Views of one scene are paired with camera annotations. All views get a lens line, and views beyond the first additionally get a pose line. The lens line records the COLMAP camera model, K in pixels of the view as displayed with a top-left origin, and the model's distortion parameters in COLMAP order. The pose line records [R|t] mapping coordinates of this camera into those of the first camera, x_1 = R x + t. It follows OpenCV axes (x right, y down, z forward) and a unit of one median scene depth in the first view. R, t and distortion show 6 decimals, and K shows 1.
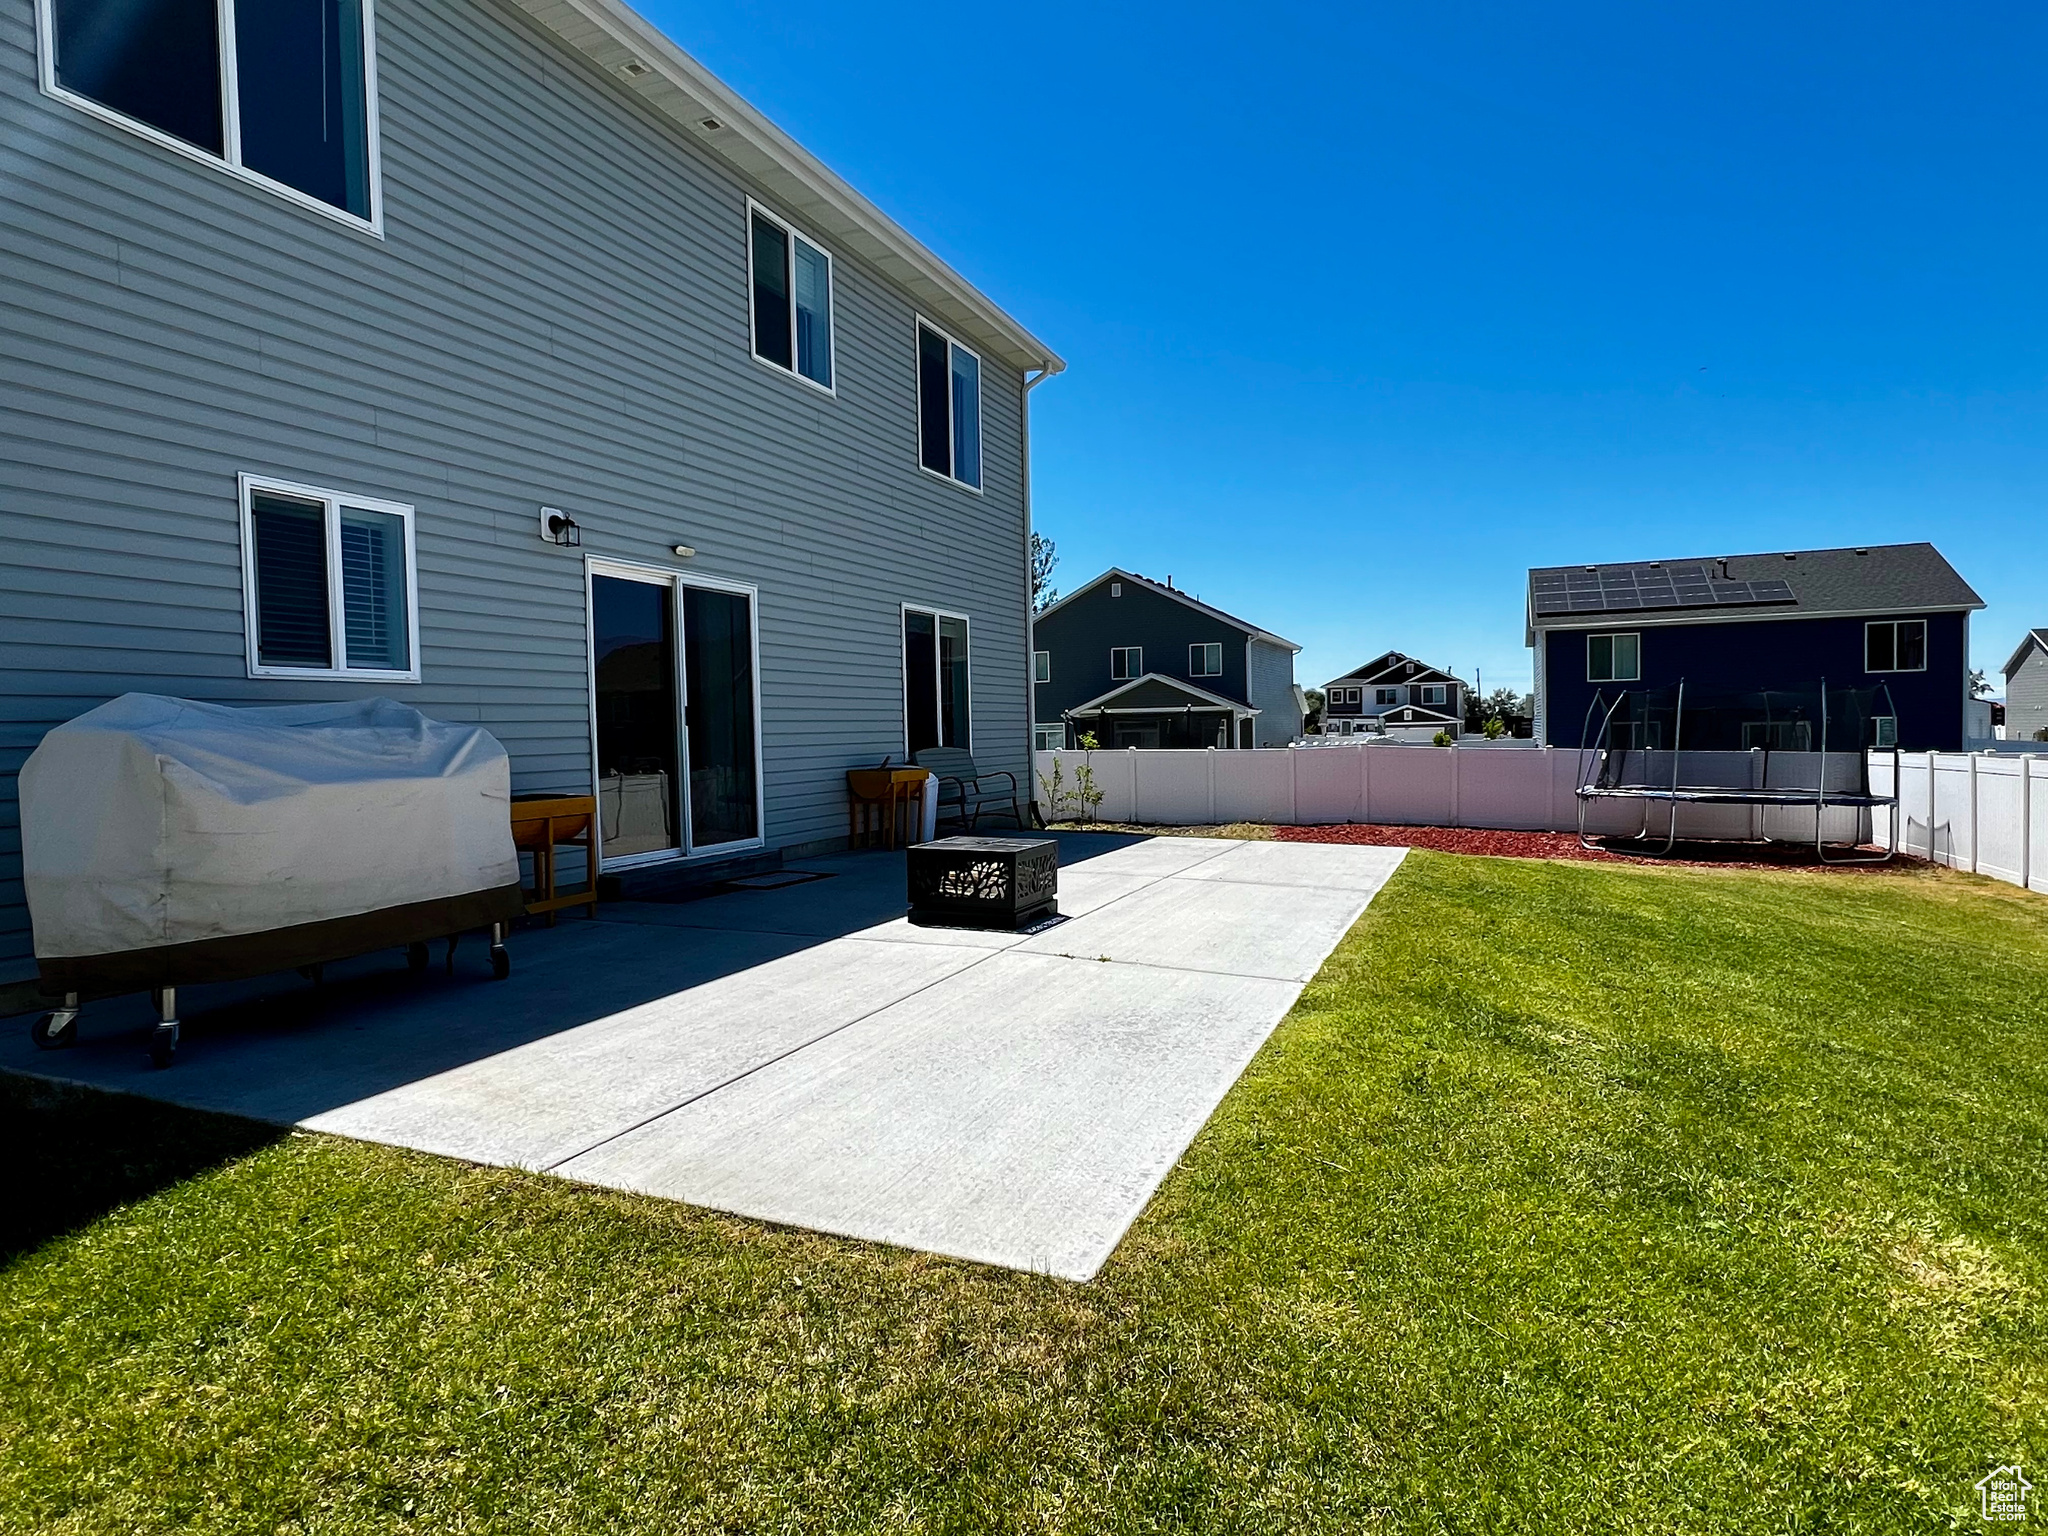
lens RADIAL K [[1189.8, 0, 1019.7], [0, 1189.8, 777.4], [0, 0, 1]] dist [-0.002517, 0.000560]
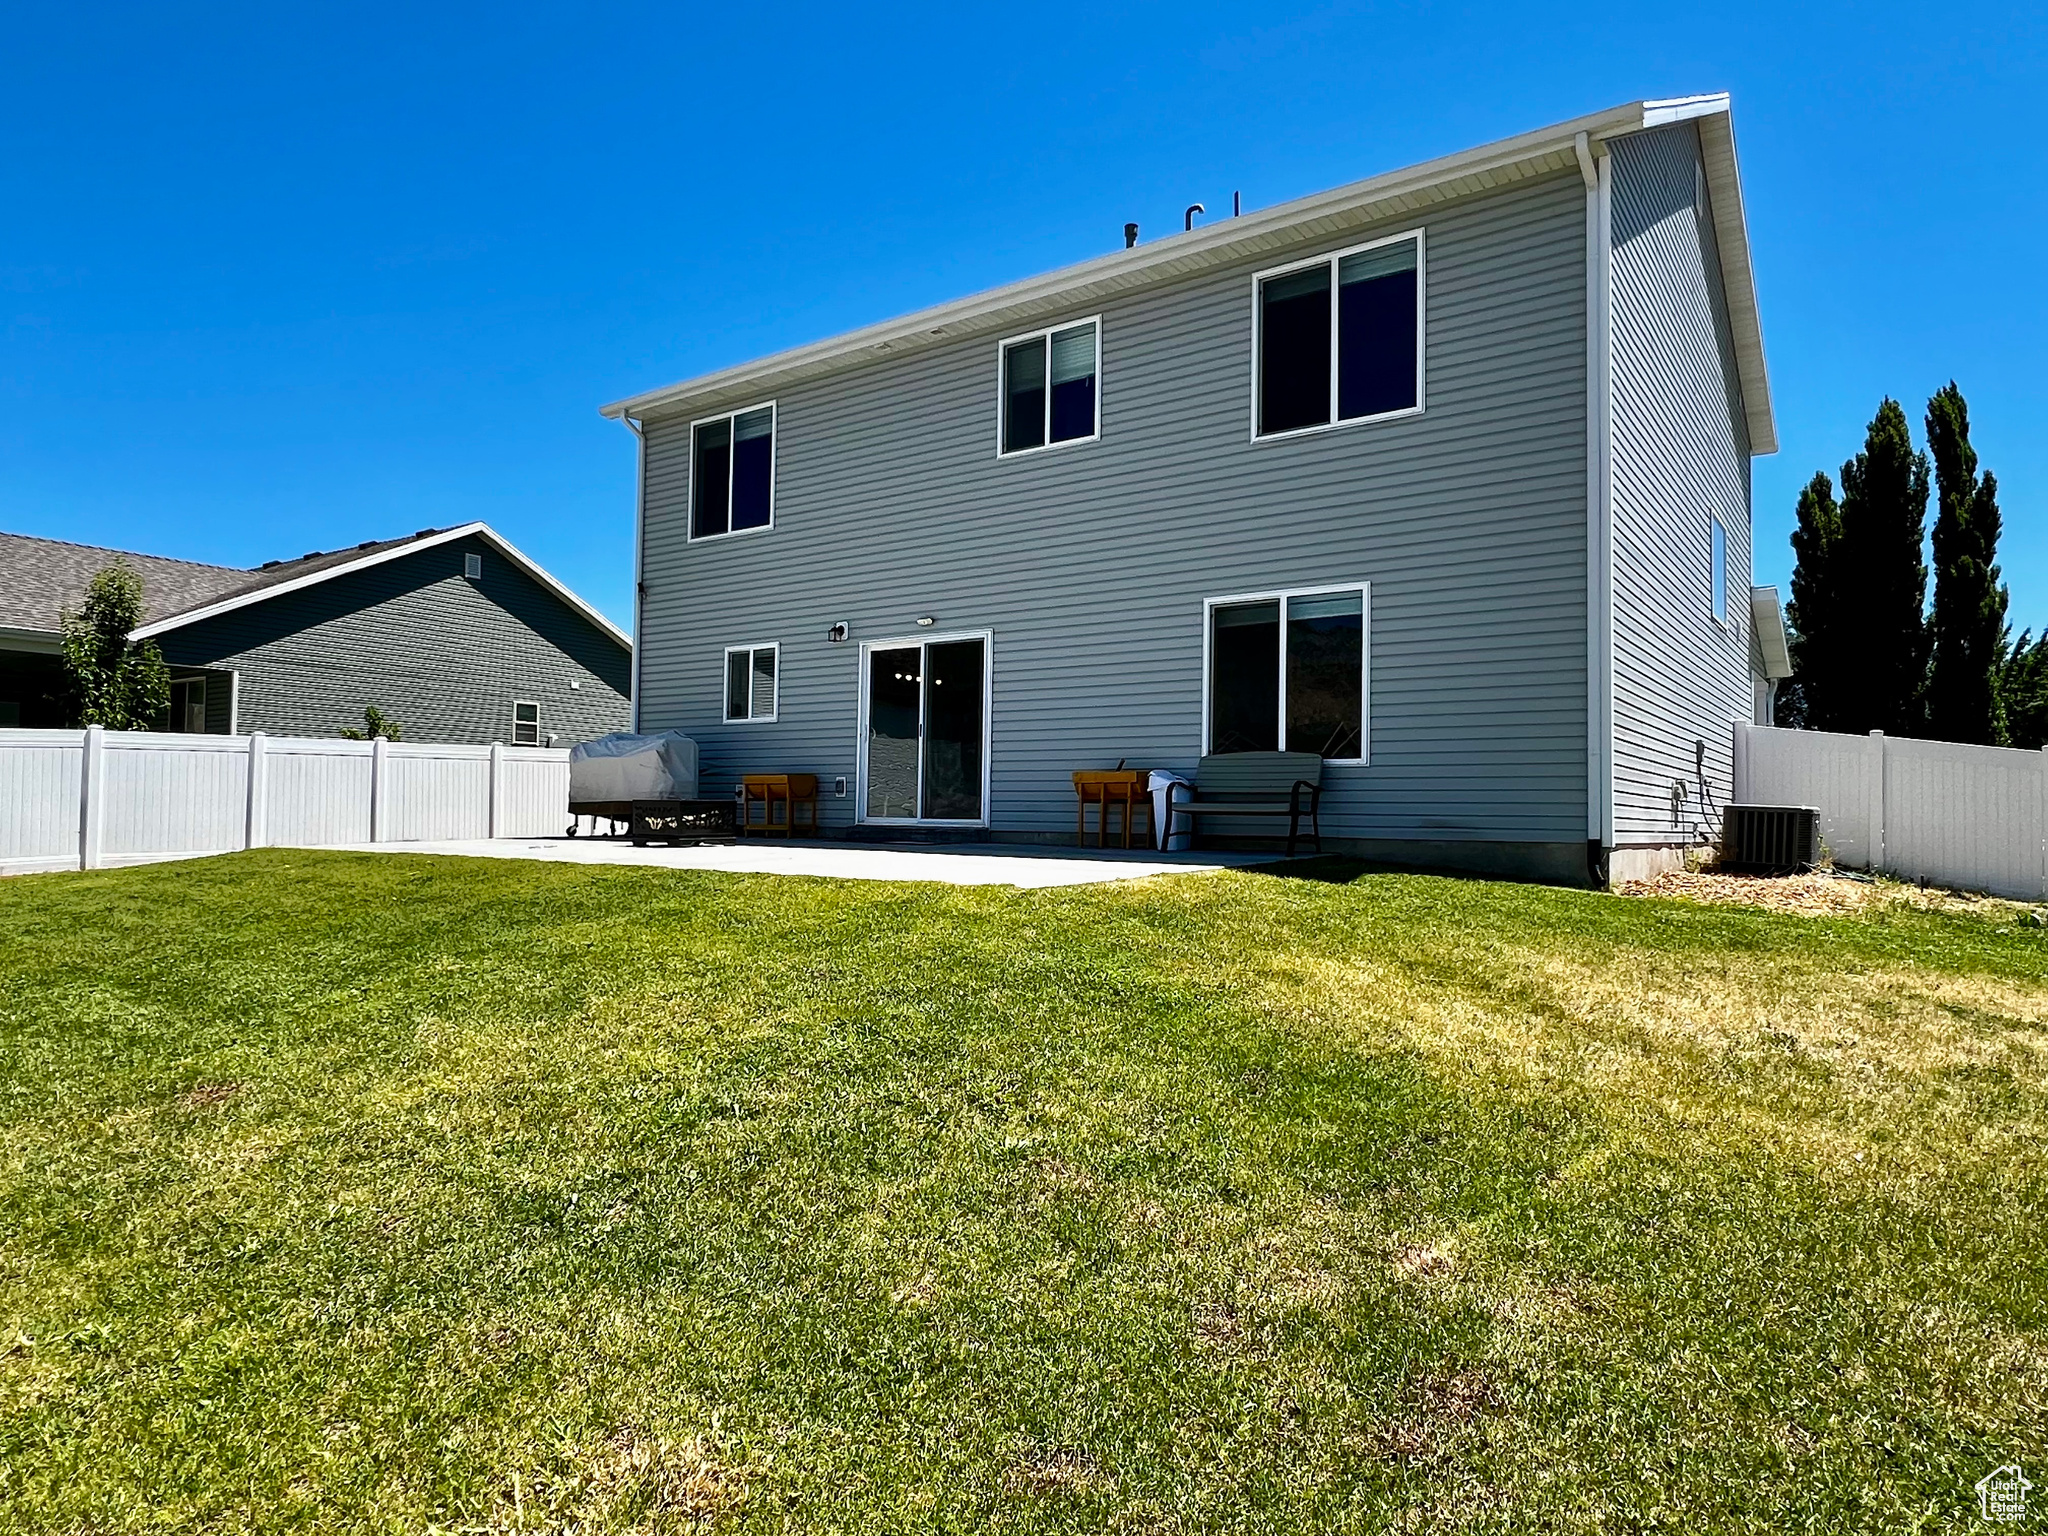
lens RADIAL K [[1245.3, 0, 1034.4], [0, 1245.3, 800.0], [0, 0, 1]] dist [-0.004985, -0.000675]
pose [[-0.226093, -0.007456, -0.974077, 1.642301], [-0.053539, 0.998554, 0.004784, 0.028081], [0.972633, 0.053232, -0.226165, 2.017672]]
